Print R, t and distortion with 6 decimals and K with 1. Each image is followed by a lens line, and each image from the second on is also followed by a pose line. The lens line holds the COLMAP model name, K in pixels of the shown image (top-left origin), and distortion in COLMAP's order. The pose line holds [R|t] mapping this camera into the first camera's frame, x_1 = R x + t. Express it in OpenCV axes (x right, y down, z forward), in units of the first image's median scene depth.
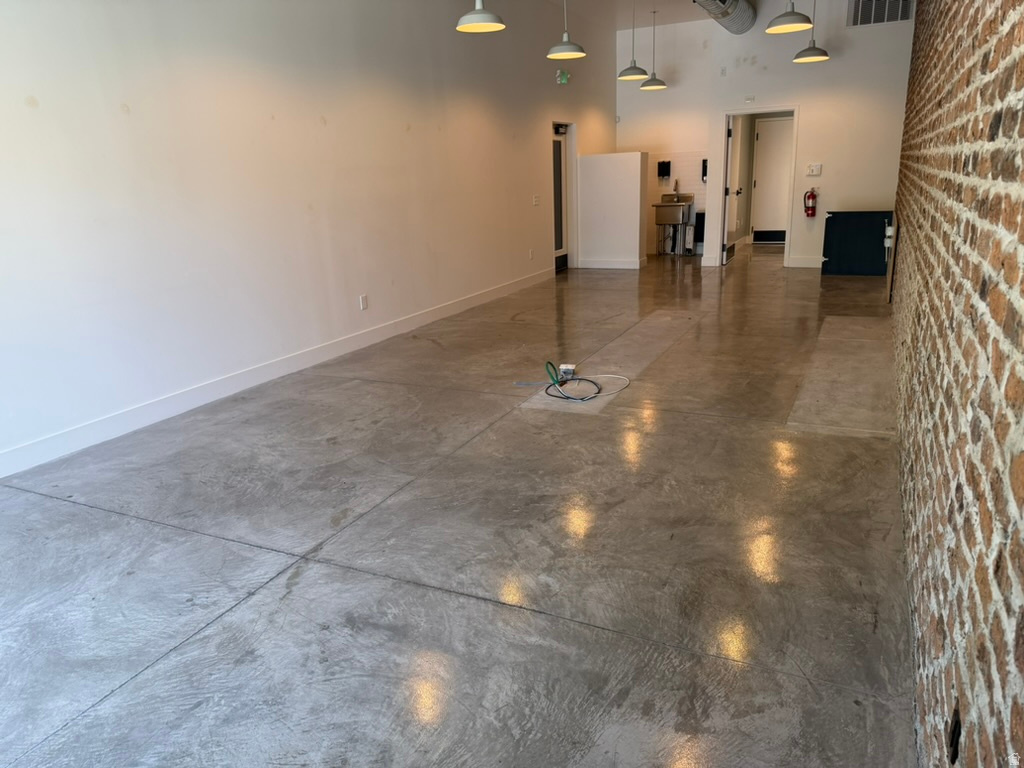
lens RADIAL K [[729.2, 0, 508.6], [0, 729.2, 382.8], [0, 0, 1]] dist [0.041295, -0.034458]
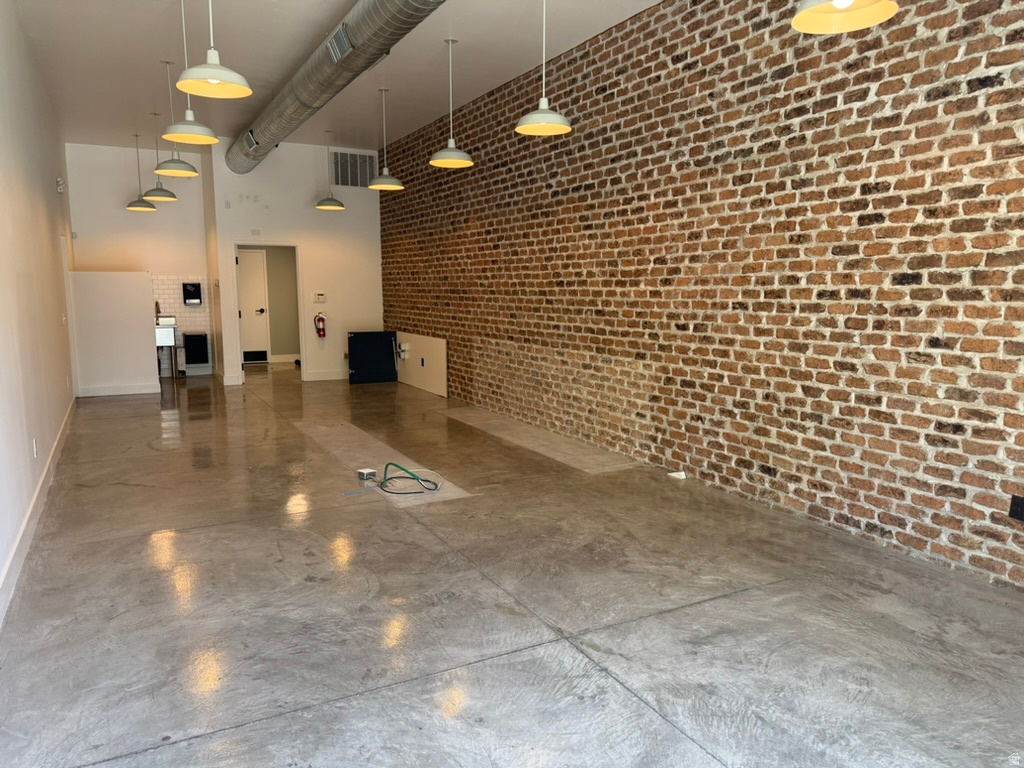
lens RADIAL K [[729.2, 0, 506.1], [0, 729.2, 385.4], [0, 0, 1]] dist [0.041295, -0.034458]
pose [[0.584371, -0.066910, 0.808723, -0.890481], [0.200907, 0.977498, -0.064299, -0.049172], [-0.786223, 0.200053, 0.584664, 0.298375]]
